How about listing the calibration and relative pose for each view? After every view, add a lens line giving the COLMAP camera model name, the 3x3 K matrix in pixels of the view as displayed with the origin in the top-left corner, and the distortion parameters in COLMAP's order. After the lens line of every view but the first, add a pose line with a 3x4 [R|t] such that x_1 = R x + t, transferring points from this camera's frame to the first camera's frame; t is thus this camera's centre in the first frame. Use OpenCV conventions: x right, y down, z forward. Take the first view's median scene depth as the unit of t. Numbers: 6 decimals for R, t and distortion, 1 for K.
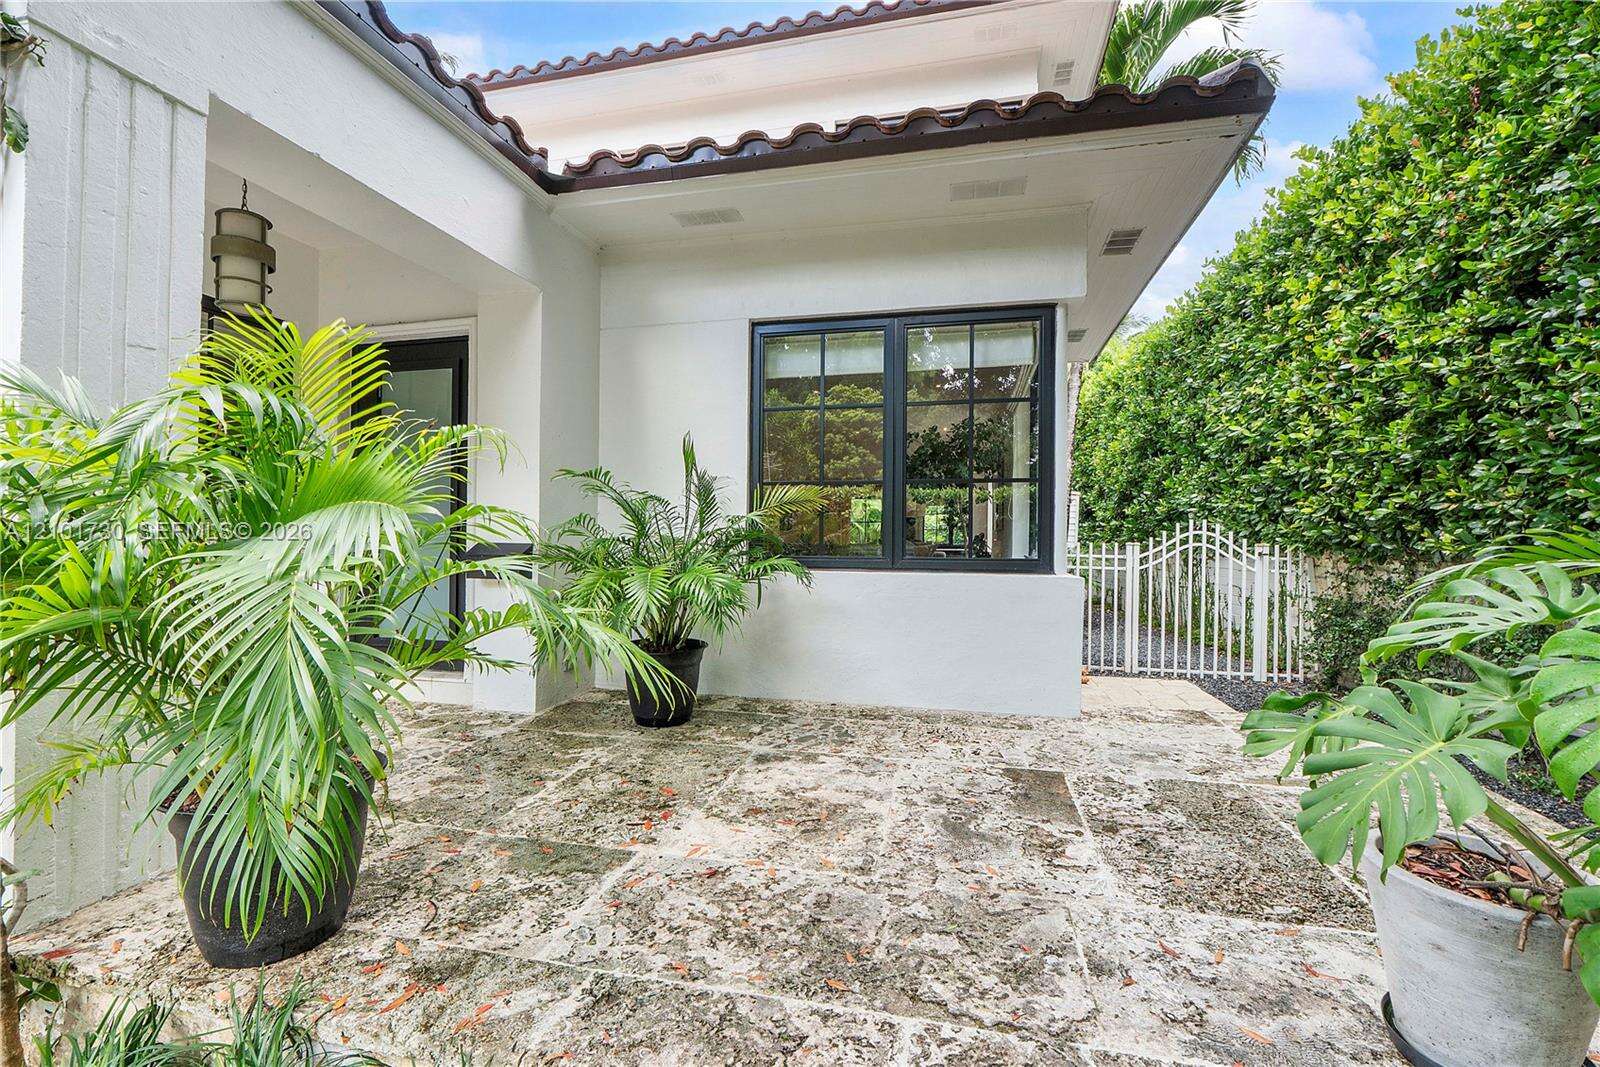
lens RADIAL K [[678.8, 0, 795.3], [0, 678.8, 537.2], [0, 0, 1]] dist [-0.004264, -0.000452]
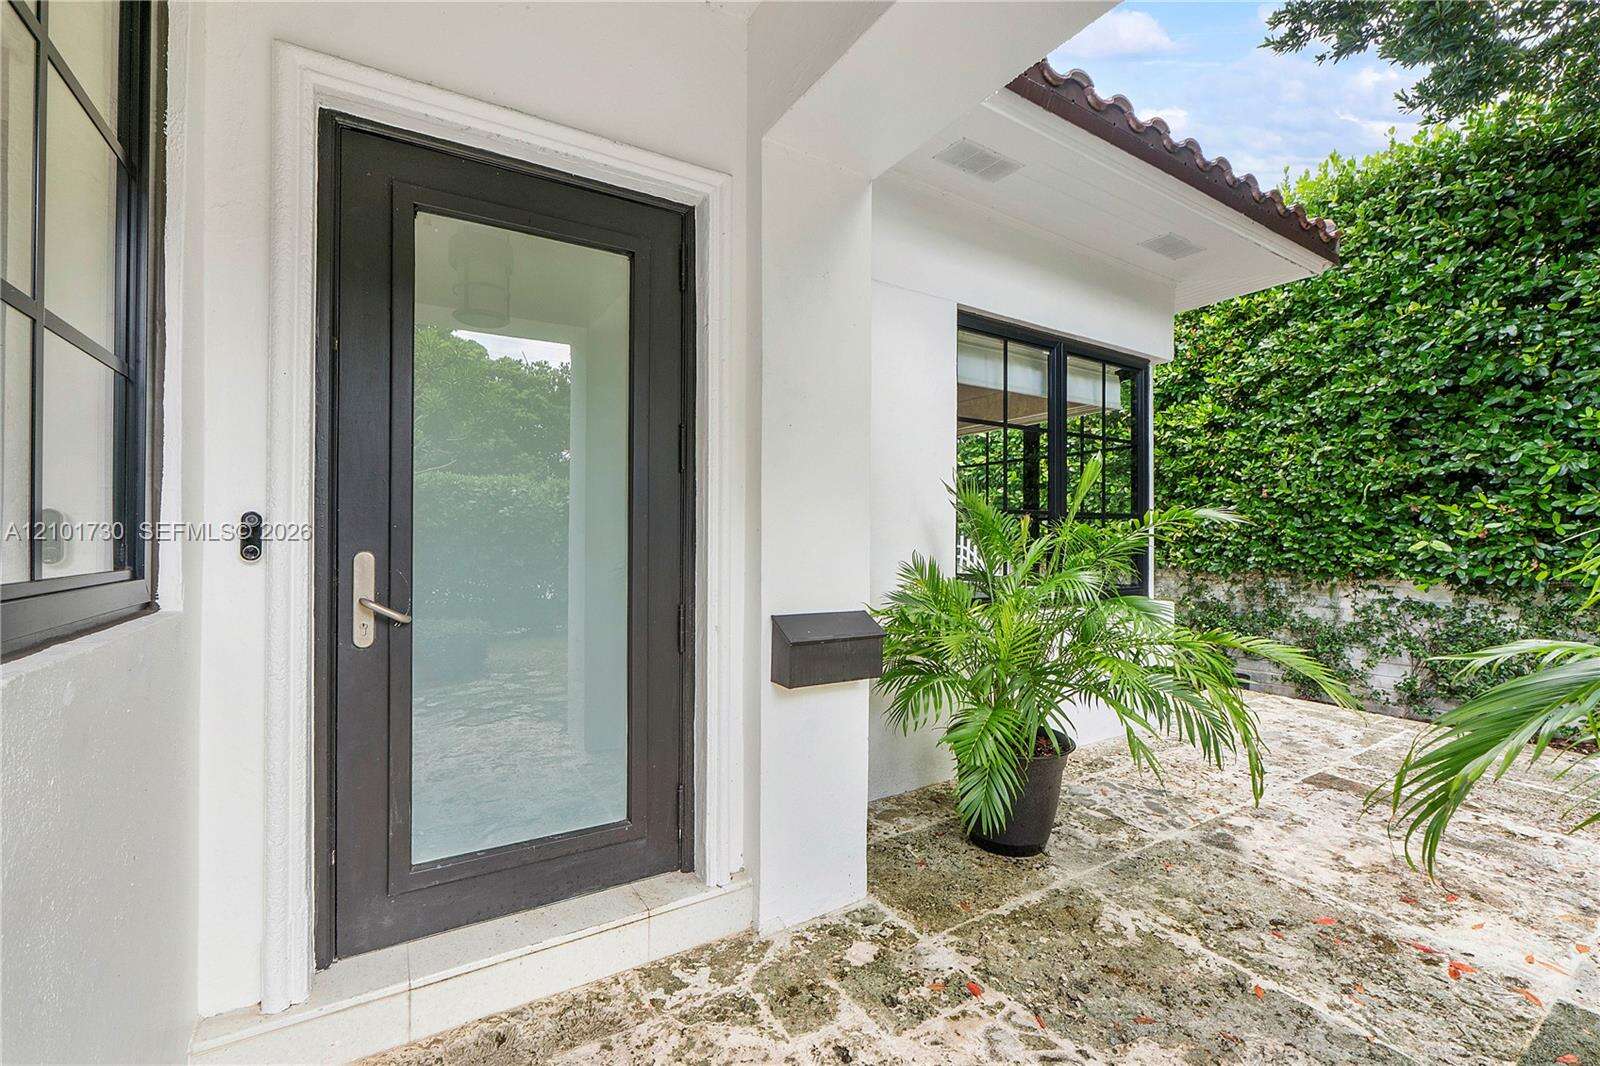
lens RADIAL K [[678.8, 0, 795.3], [0, 678.8, 536.7], [0, 0, 1]] dist [-0.004264, -0.000452]
pose [[0.701393, -0.006659, 0.712744, -1.050004], [0.001172, 0.999966, 0.008189, -0.076848], [-0.712774, -0.004908, 0.701377, 0.781566]]
